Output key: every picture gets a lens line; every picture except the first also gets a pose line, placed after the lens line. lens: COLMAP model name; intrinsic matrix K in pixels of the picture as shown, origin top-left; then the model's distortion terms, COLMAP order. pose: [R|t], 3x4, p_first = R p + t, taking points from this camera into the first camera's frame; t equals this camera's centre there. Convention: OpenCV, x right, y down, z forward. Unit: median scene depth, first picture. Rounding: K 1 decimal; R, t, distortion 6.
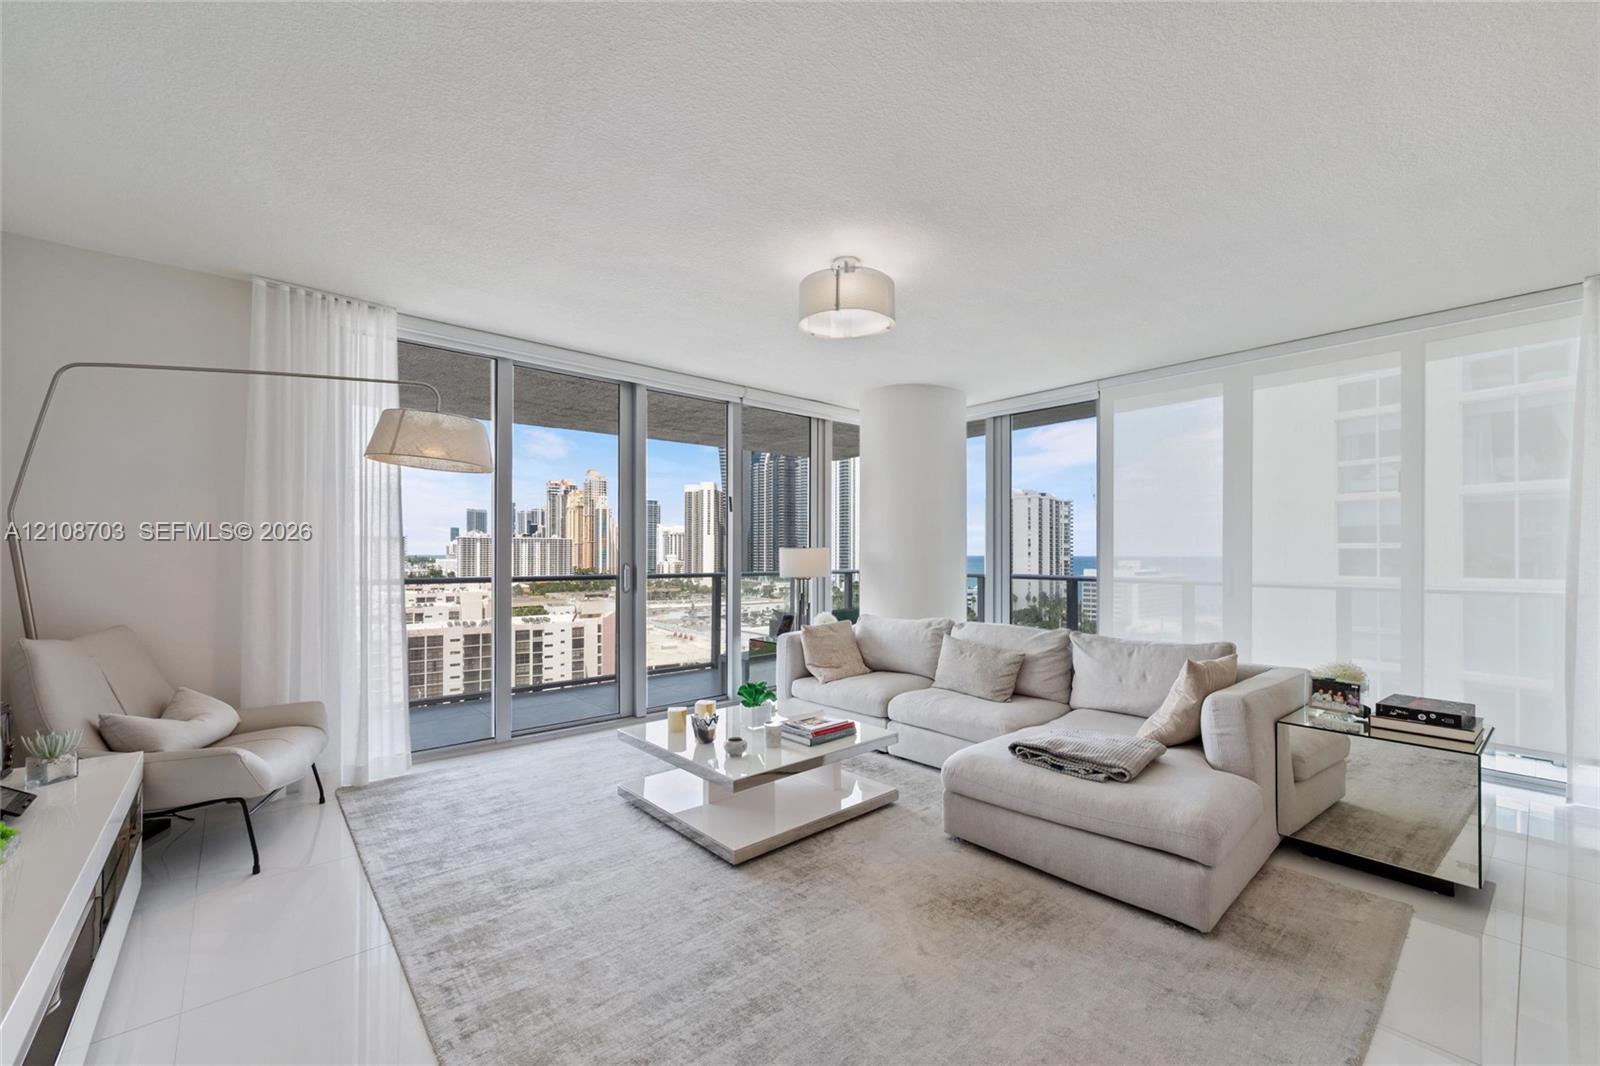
lens RADIAL K [[642.2, 0, 796.0], [0, 642.2, 551.5], [0, 0, 1]] dist [-0.000732, 0.000106]
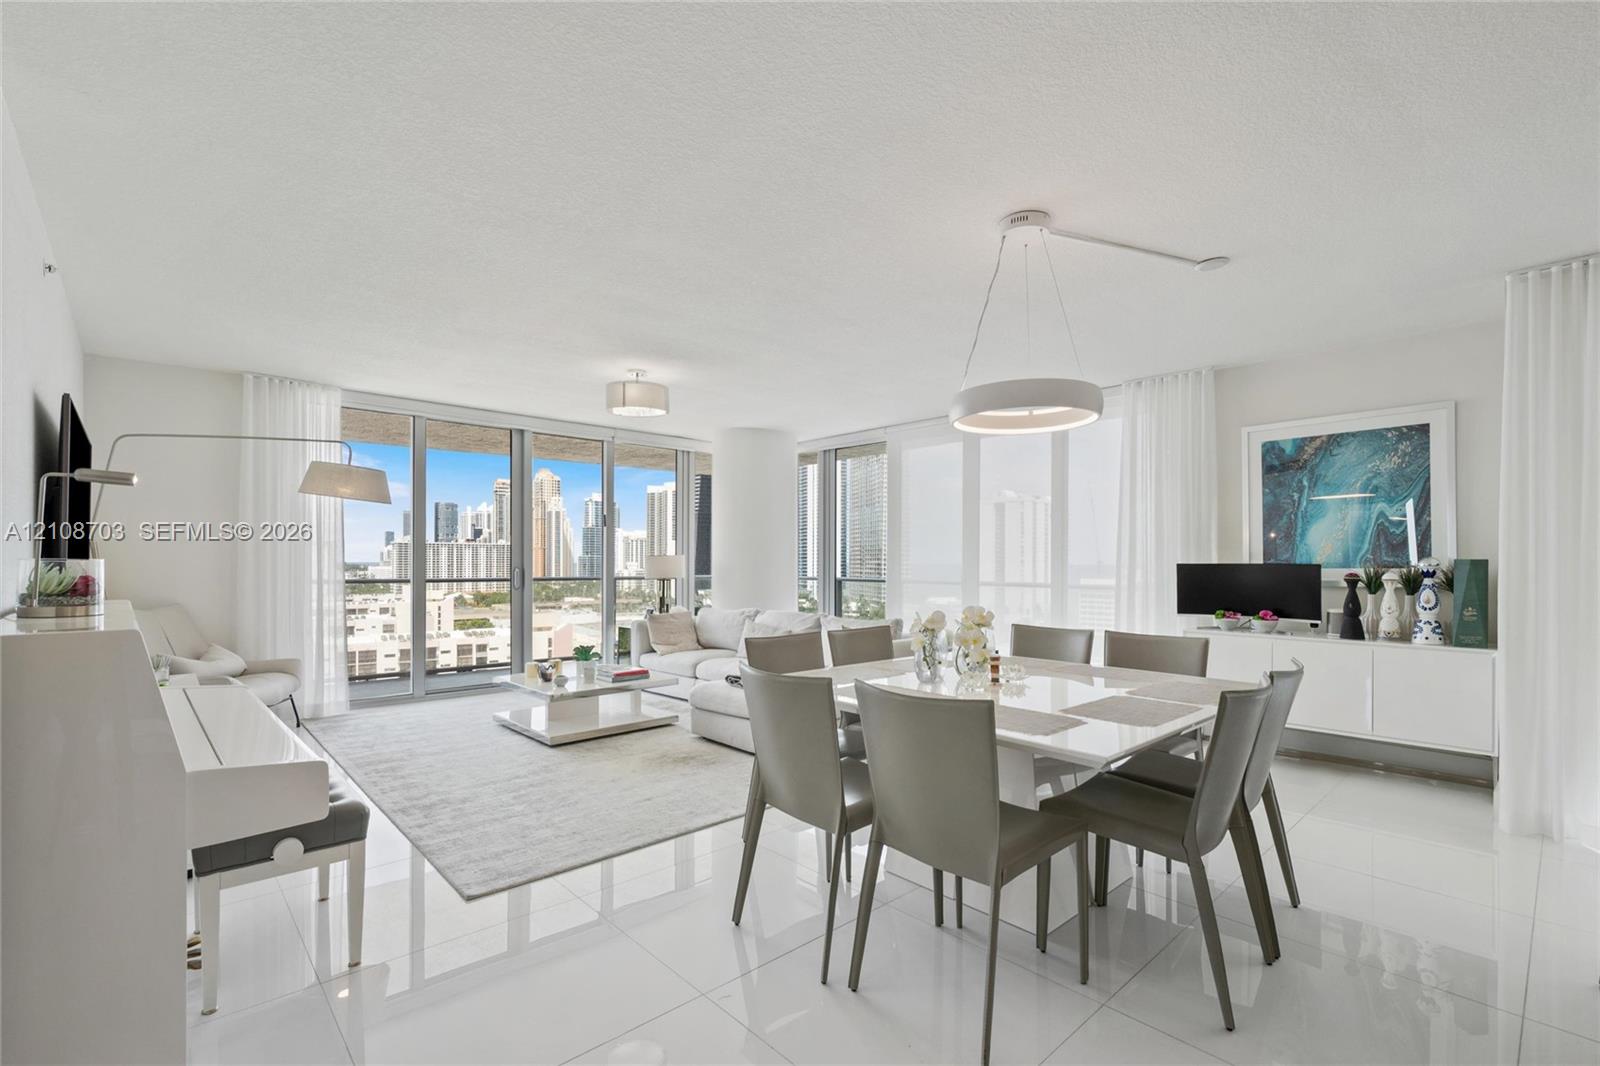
lens RADIAL K [[705.8, 0, 786.8], [0, 705.8, 560.1], [0, 0, 1]] dist [-0.000544, 0.000013]
pose [[0.999707, 0.001857, 0.024142, 0.254208], [-0.001902, 0.999997, 0.001821, 0.000938], [-0.024139, -0.001866, 0.999707, -0.455766]]
